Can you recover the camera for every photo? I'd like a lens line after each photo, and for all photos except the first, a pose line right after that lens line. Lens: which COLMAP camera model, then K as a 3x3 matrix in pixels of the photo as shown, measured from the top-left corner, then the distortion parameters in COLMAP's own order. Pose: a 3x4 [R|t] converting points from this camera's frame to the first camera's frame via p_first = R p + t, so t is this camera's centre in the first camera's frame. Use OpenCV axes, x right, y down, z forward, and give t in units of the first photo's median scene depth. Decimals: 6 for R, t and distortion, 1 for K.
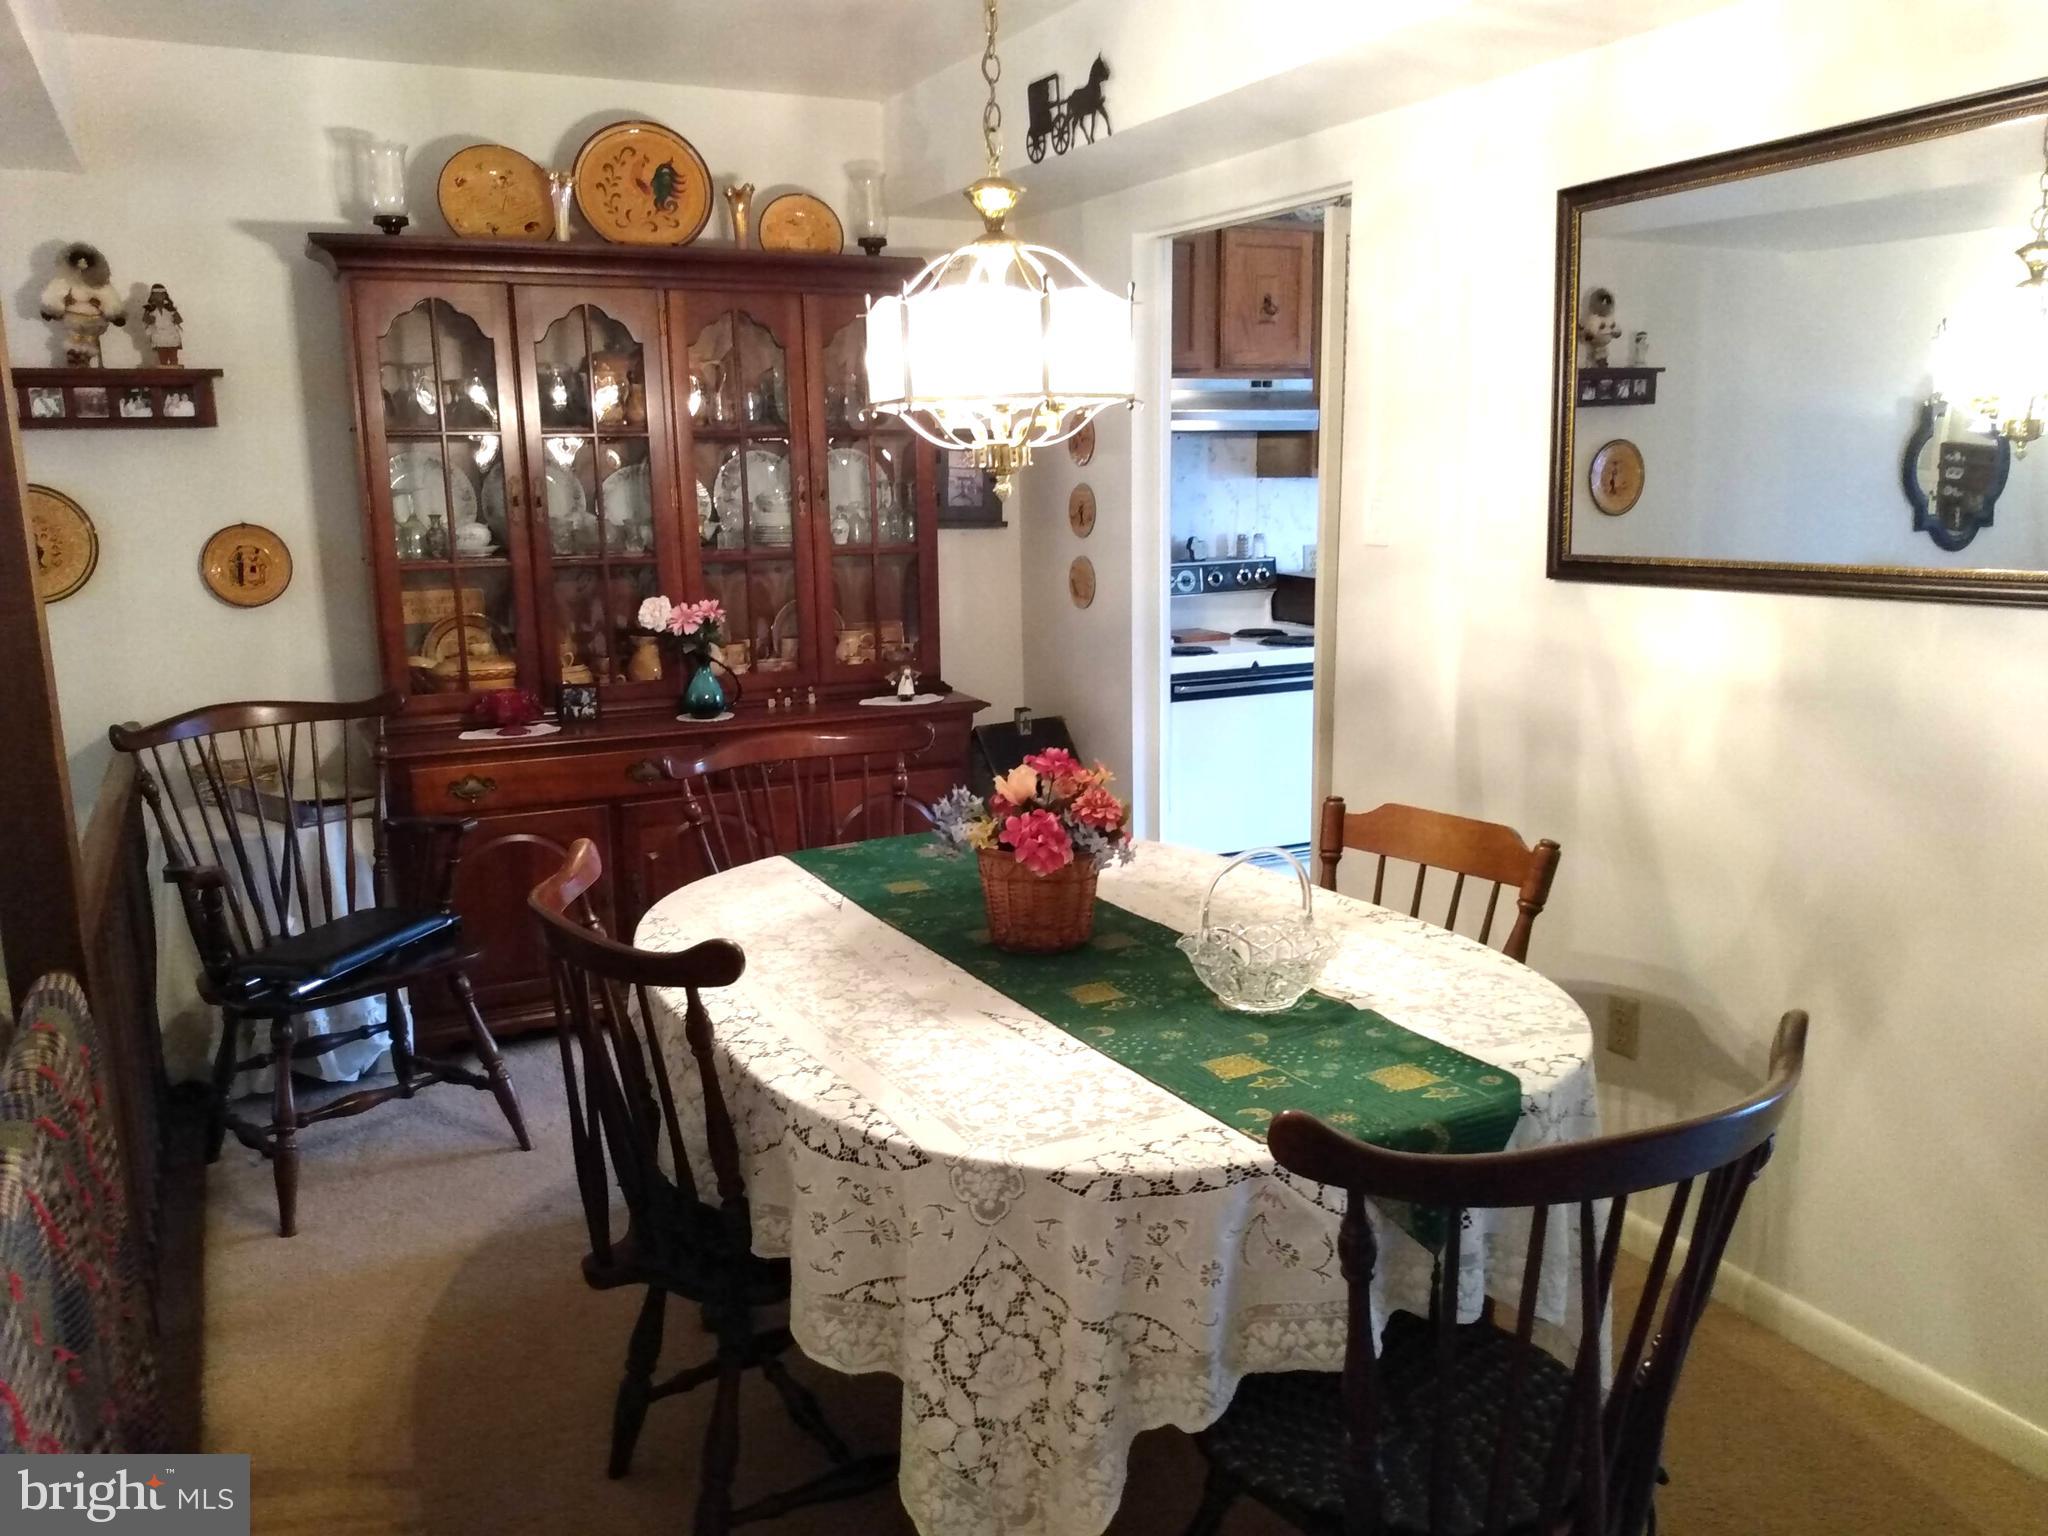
lens RADIAL K [[1610.5, 0, 1024.6], [0, 1610.5, 777.1], [0, 0, 1]] dist [-0.032750, -0.010628]
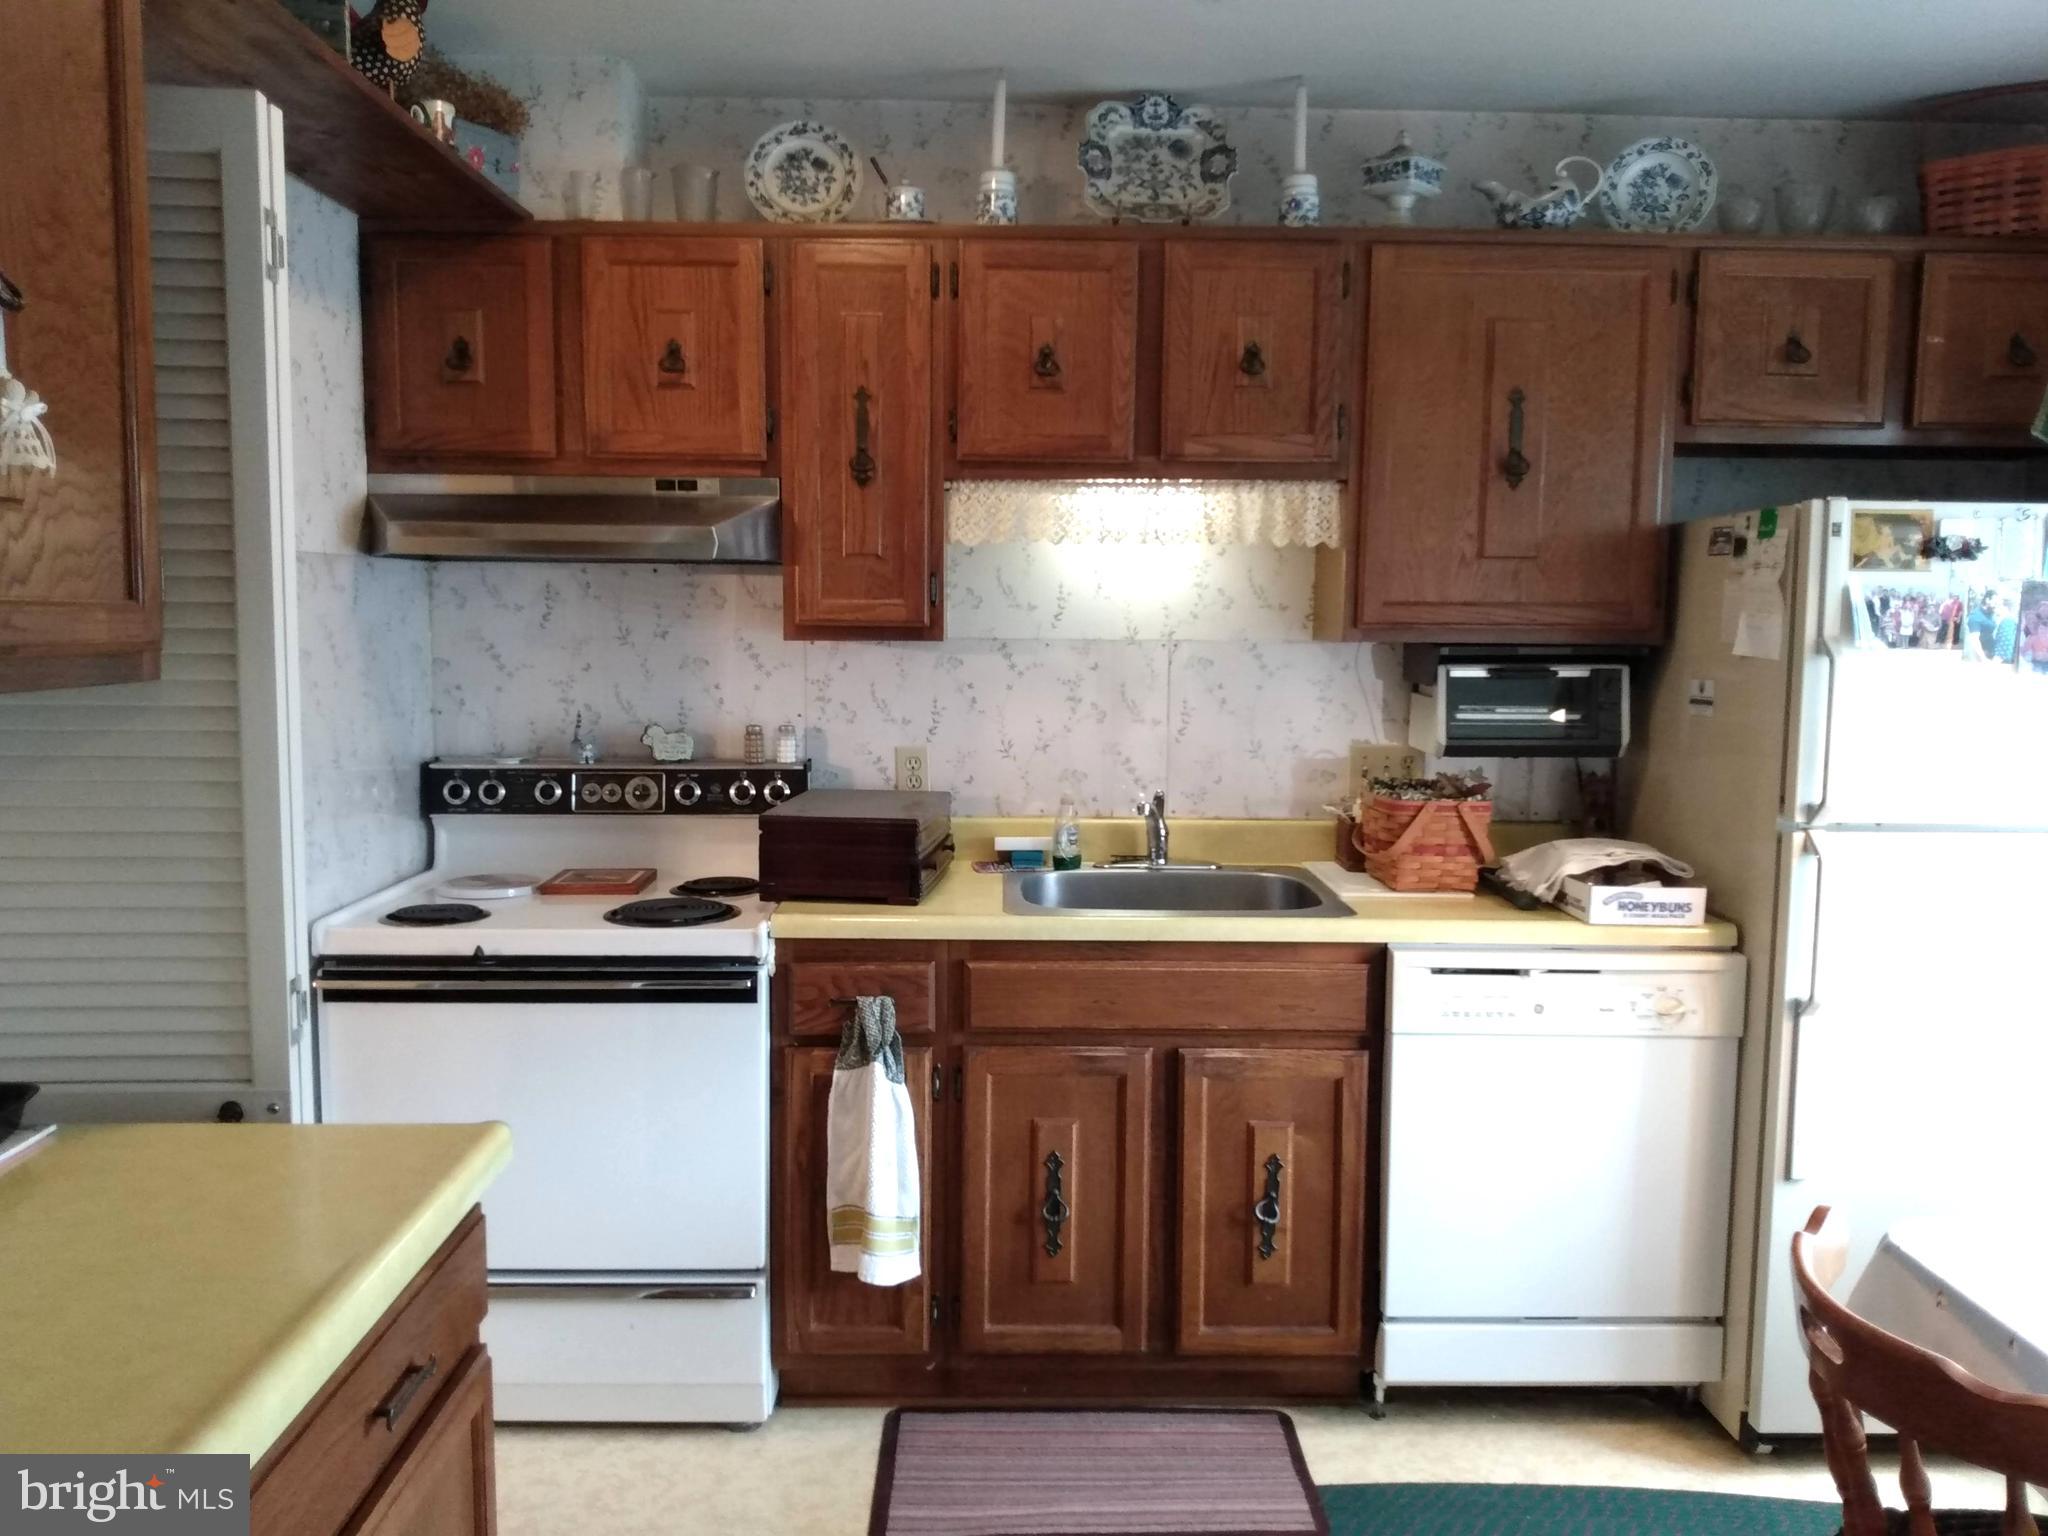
lens RADIAL K [[1610.5, 0, 1025.5], [0, 1610.5, 762.9], [0, 0, 1]] dist [-0.032750, -0.010628]
pose [[0.898018, 0.075685, -0.433401, 0.527612], [-0.113426, 0.991619, -0.061855, -0.114803], [0.425087, 0.104705, 0.899076, 0.506164]]
